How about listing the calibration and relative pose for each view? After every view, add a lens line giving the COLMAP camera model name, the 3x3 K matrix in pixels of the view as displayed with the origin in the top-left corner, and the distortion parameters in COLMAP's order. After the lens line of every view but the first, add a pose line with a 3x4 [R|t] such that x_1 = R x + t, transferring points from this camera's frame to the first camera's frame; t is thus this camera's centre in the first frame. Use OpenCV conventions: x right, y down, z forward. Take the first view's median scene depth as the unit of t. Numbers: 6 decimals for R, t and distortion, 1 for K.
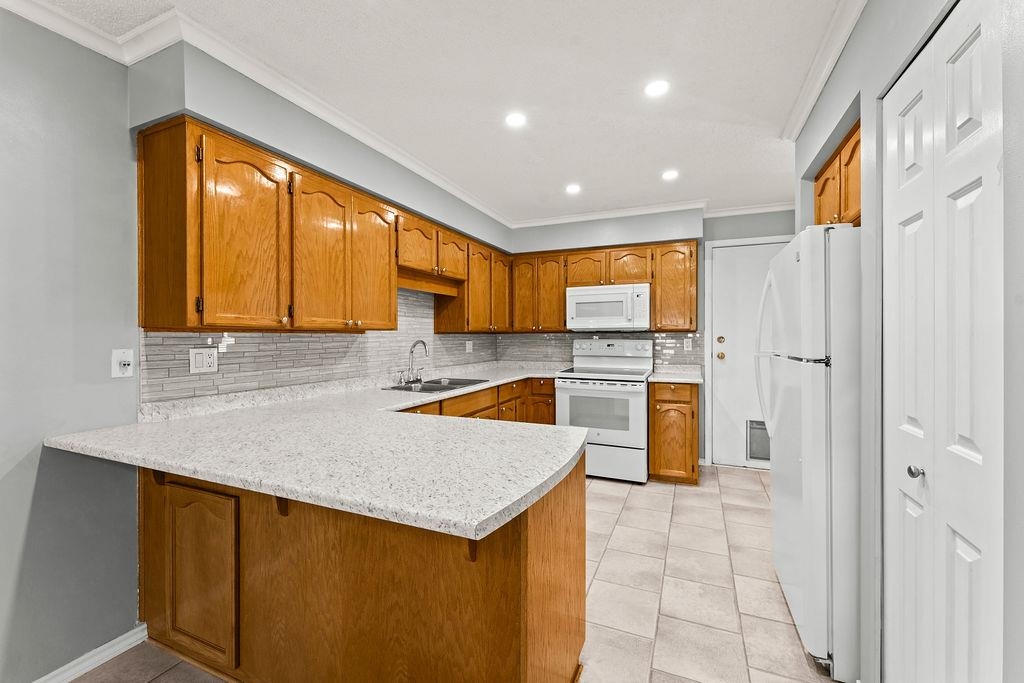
lens RADIAL K [[411.6, 0, 507.1], [0, 411.6, 337.5], [0, 0, 1]] dist [-0.001503, -0.000425]
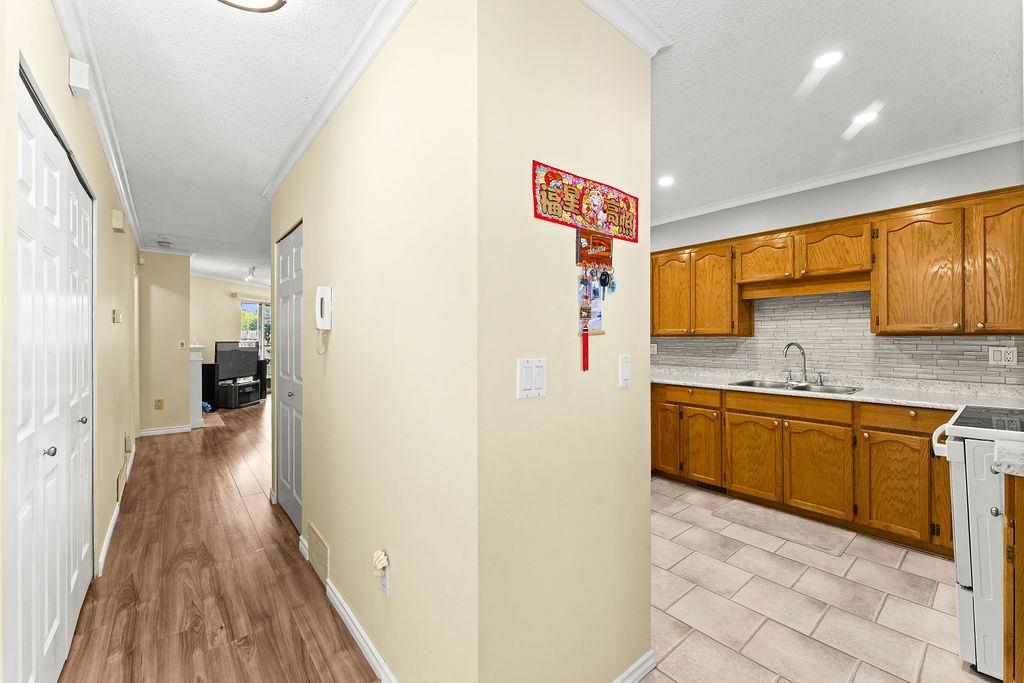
lens RADIAL K [[424.2, 0, 513.1], [0, 424.2, 334.7], [0, 0, 1]] dist [-0.002553, -0.000325]
pose [[-0.441087, -0.003351, -0.897458, 0.896455], [0.000005, 0.999993, -0.003736, -0.008005], [0.897464, -0.001652, -0.441084, 0.693517]]
